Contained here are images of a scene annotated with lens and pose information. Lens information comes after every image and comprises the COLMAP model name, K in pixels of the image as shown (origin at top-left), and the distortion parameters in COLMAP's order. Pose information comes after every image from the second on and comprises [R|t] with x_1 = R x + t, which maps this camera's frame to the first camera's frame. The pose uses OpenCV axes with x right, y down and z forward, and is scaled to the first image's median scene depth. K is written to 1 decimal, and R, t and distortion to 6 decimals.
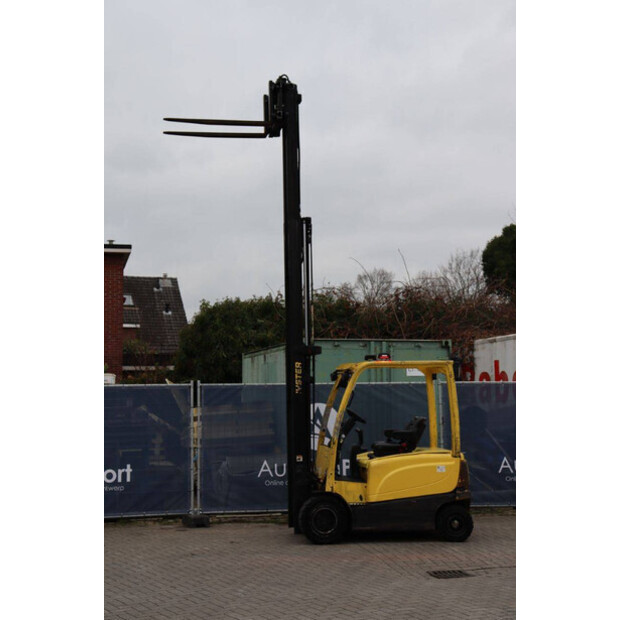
lens RADIAL K [[1054.6, 0, 310.0], [0, 1054.6, 310.0], [0, 0, 1]] dist [0.176121, 0.124537]
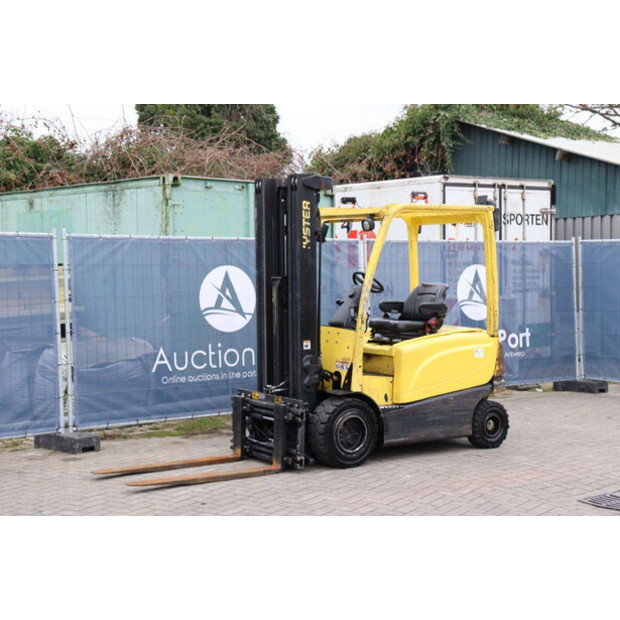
lens RADIAL K [[1054.6, 0, 310.0], [0, 1054.6, 310.0], [0, 0, 1]] dist [0.176121, 0.124537]
pose [[0.886341, -0.013438, 0.462838, -0.301210], [-0.041627, 0.993219, 0.108554, 0.043468], [-0.461158, -0.115483, 0.879771, 0.394289]]
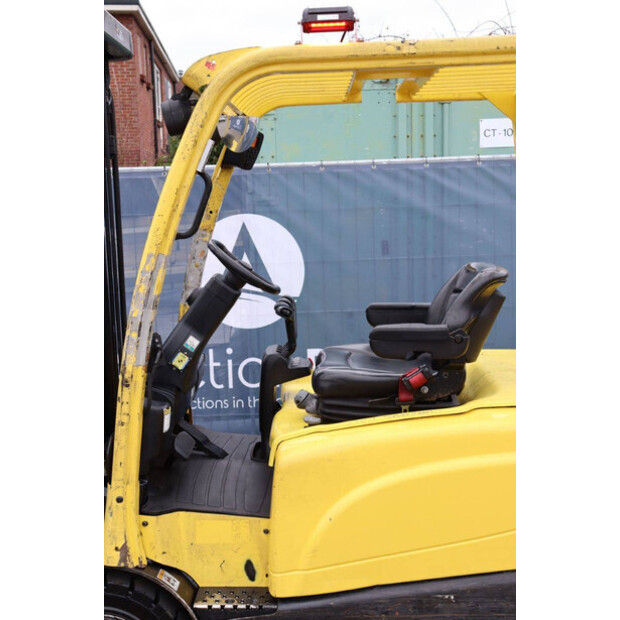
lens RADIAL K [[845.1, 0, 310.0], [0, 845.1, 310.0], [0, 0, 1]] dist [0.034984, 0.041387]
pose [[0.988738, -0.000776, -0.149657, 0.090525], [0.032543, 0.977174, 0.209932, 0.063637], [0.146078, -0.212437, 0.966194, 0.764123]]
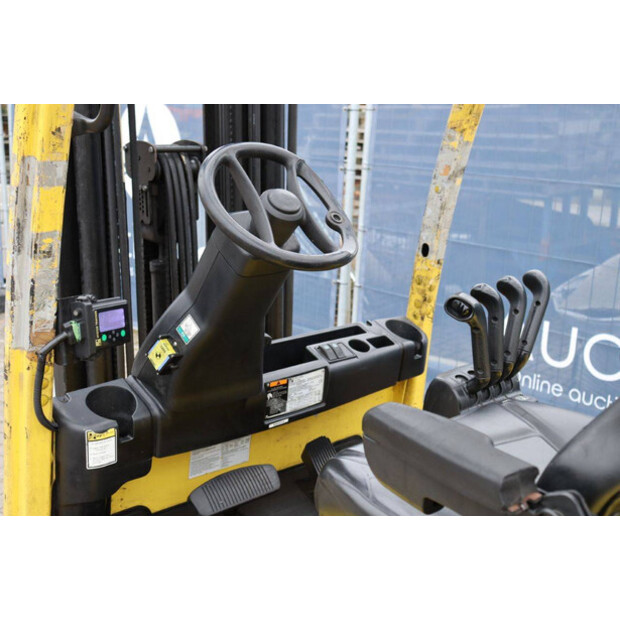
lens RADIAL K [[853.6, 0, 310.0], [0, 853.6, 310.0], [0, 0, 1]] dist [0.044906, 0.031243]
pose [[0.536614, 0.223667, -0.813645, 0.133489], [0.046112, 0.955018, 0.292942, 0.078858], [0.842567, -0.194716, 0.502162, 0.916523]]
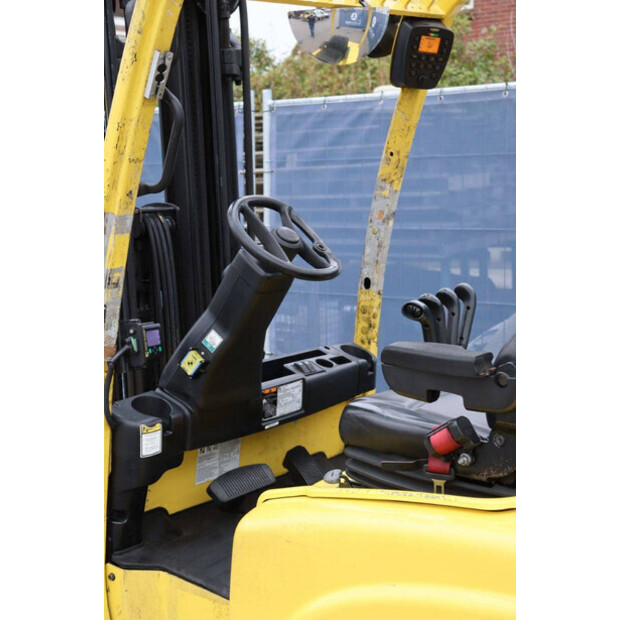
lens RADIAL K [[1164.9, 0, 310.0], [0, 1164.9, 310.0], [0, 0, 1]] dist [0.272858, -0.022596]
pose [[0.673411, 0.083065, -0.734587, 0.192913], [0.087542, 0.977716, 0.190809, 0.071608], [0.734067, -0.192801, 0.651133, 0.839914]]
